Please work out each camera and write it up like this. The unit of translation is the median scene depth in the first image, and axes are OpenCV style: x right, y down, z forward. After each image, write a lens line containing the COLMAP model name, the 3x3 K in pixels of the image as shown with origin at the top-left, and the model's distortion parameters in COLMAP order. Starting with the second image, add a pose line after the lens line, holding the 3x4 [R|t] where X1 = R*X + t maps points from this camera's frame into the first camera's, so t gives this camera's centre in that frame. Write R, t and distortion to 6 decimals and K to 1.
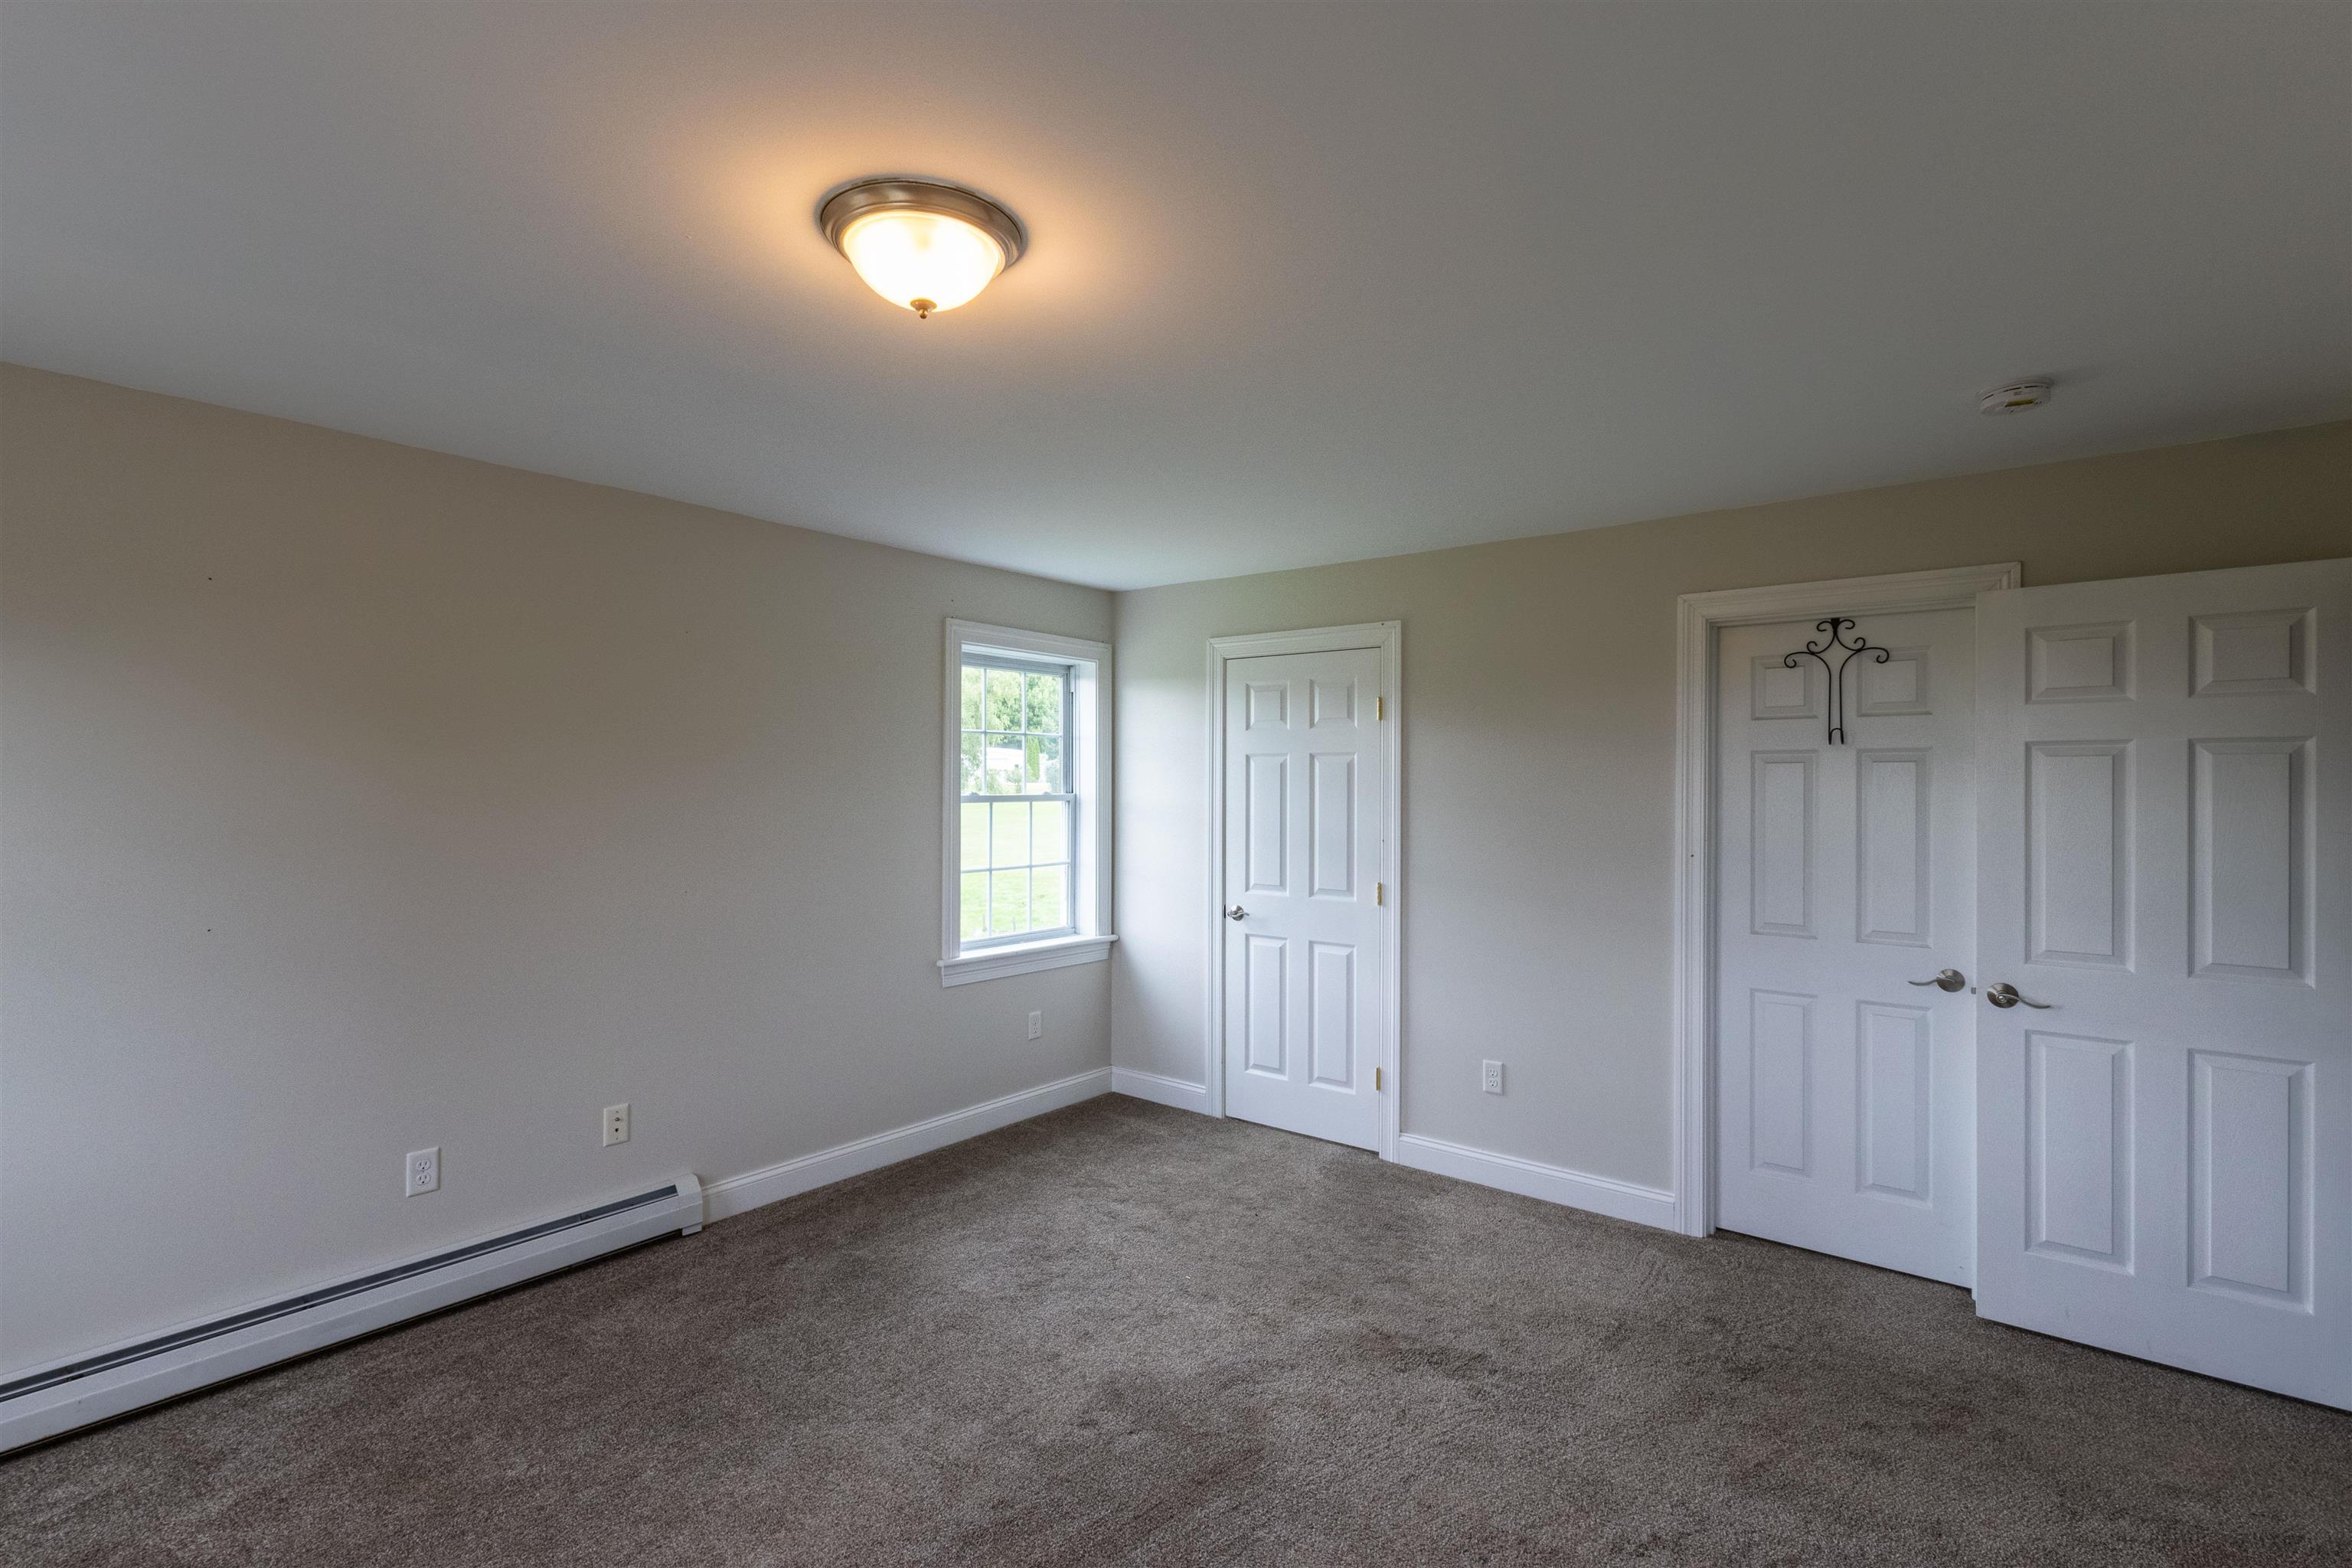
lens RADIAL K [[1078.2, 0, 1178.0], [0, 1078.2, 786.5], [0, 0, 1]] dist [0.003148, -0.000626]
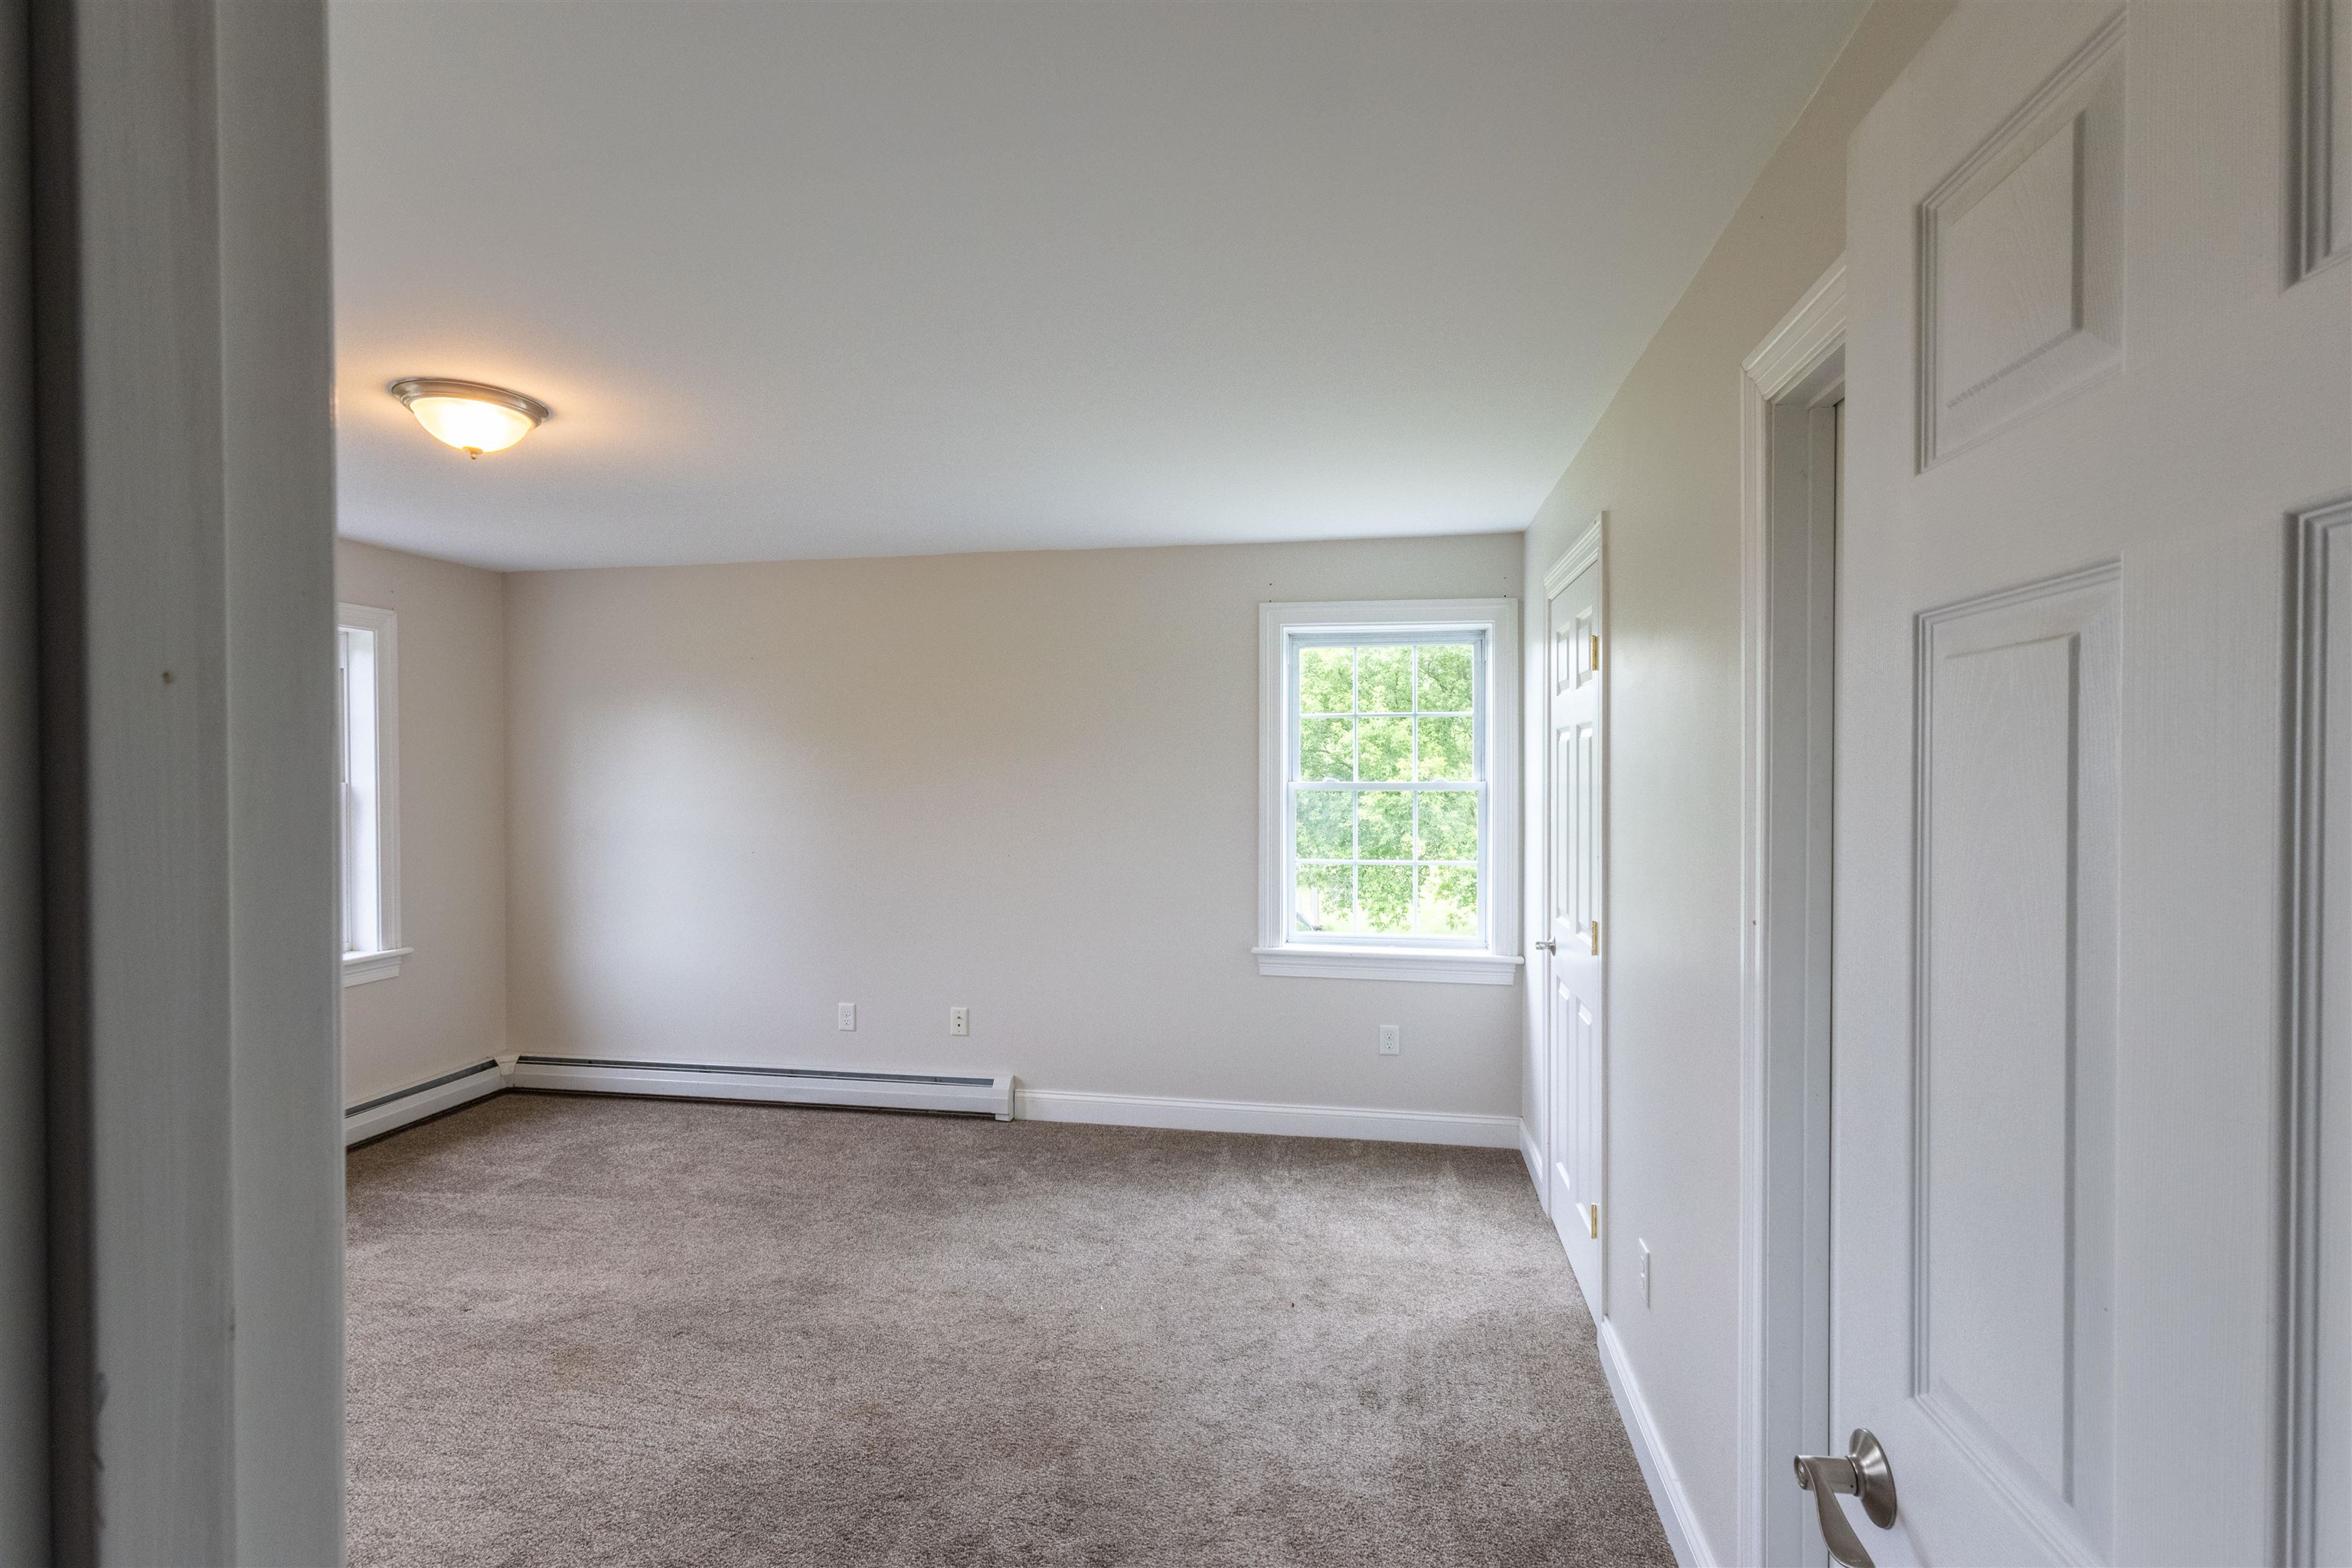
lens RADIAL K [[1078.2, 0, 1178.0], [0, 1078.2, 786.5], [0, 0, 1]] dist [0.003148, -0.000626]
pose [[0.476425, 0.010907, -0.879147, 0.722905], [0.000055, 0.999923, 0.012435, -0.000807], [0.879215, -0.005972, 0.476388, 0.531516]]
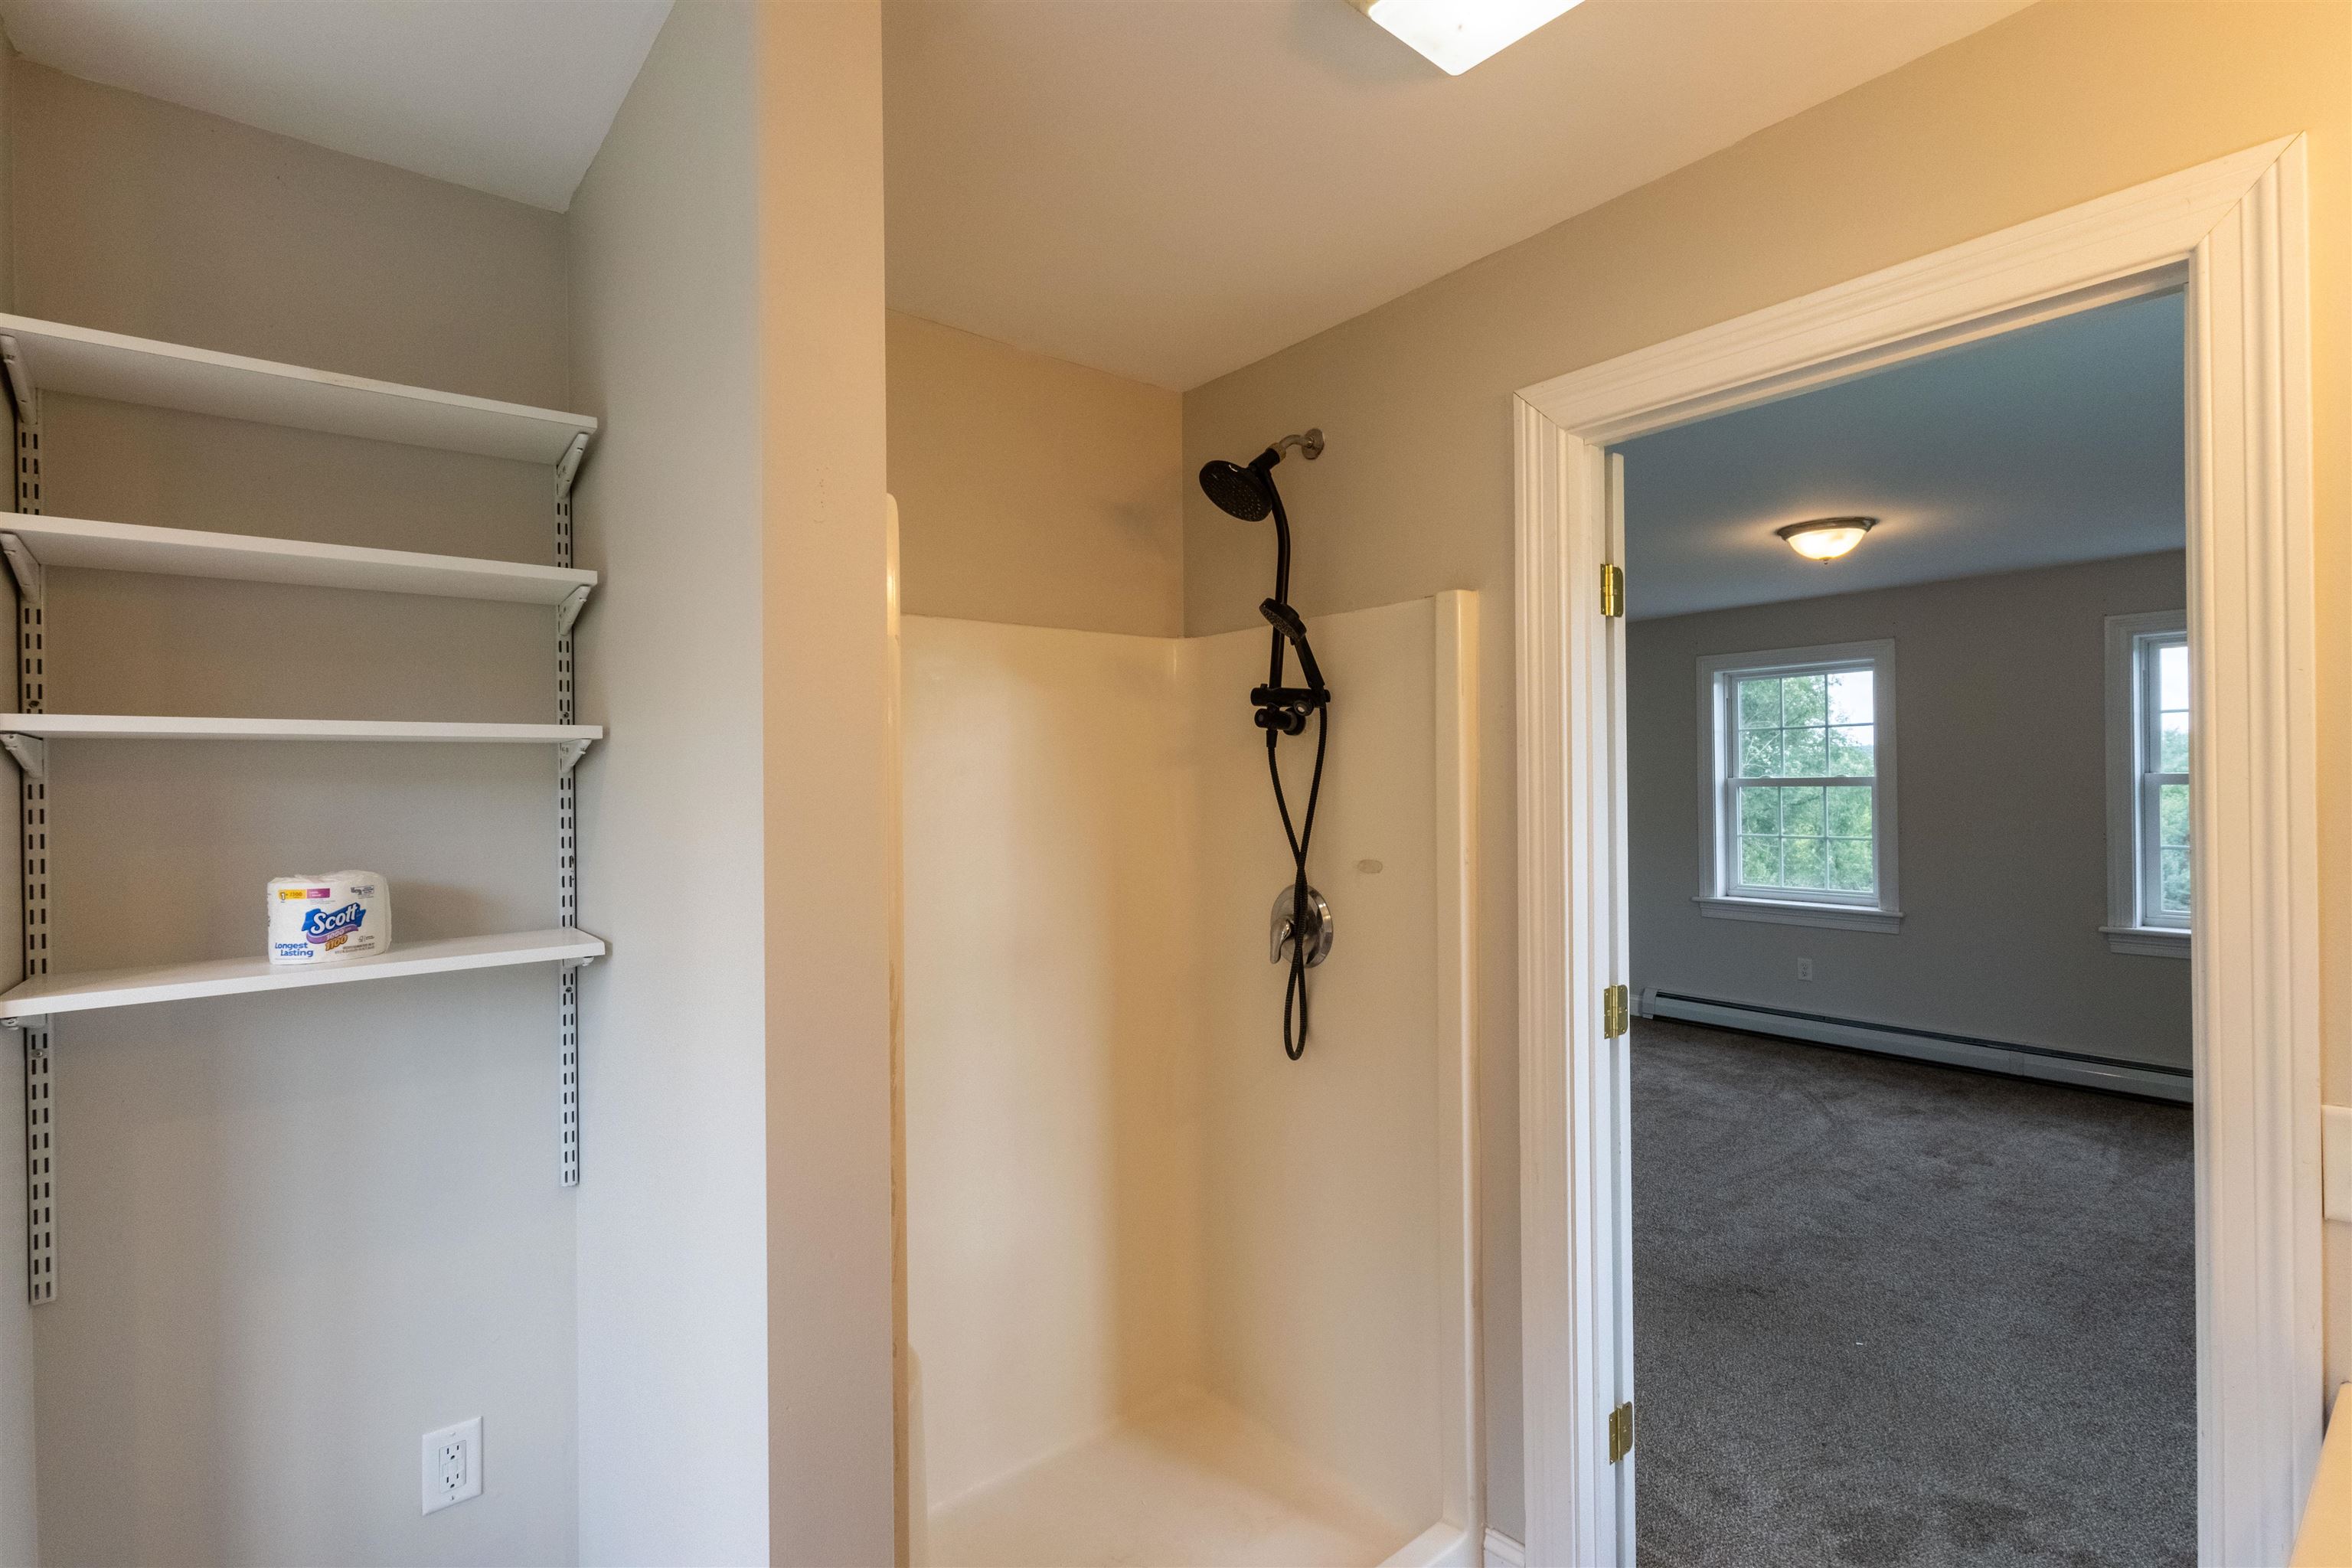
lens RADIAL K [[1078.2, 0, 1178.0], [0, 1078.2, 786.5], [0, 0, 1]] dist [0.003148, -0.000626]
pose [[-0.982226, 0.009262, 0.187476, 0.331642], [0.012169, 0.999823, 0.014364, -0.008712], [-0.187310, 0.016390, -0.982164, 1.663070]]
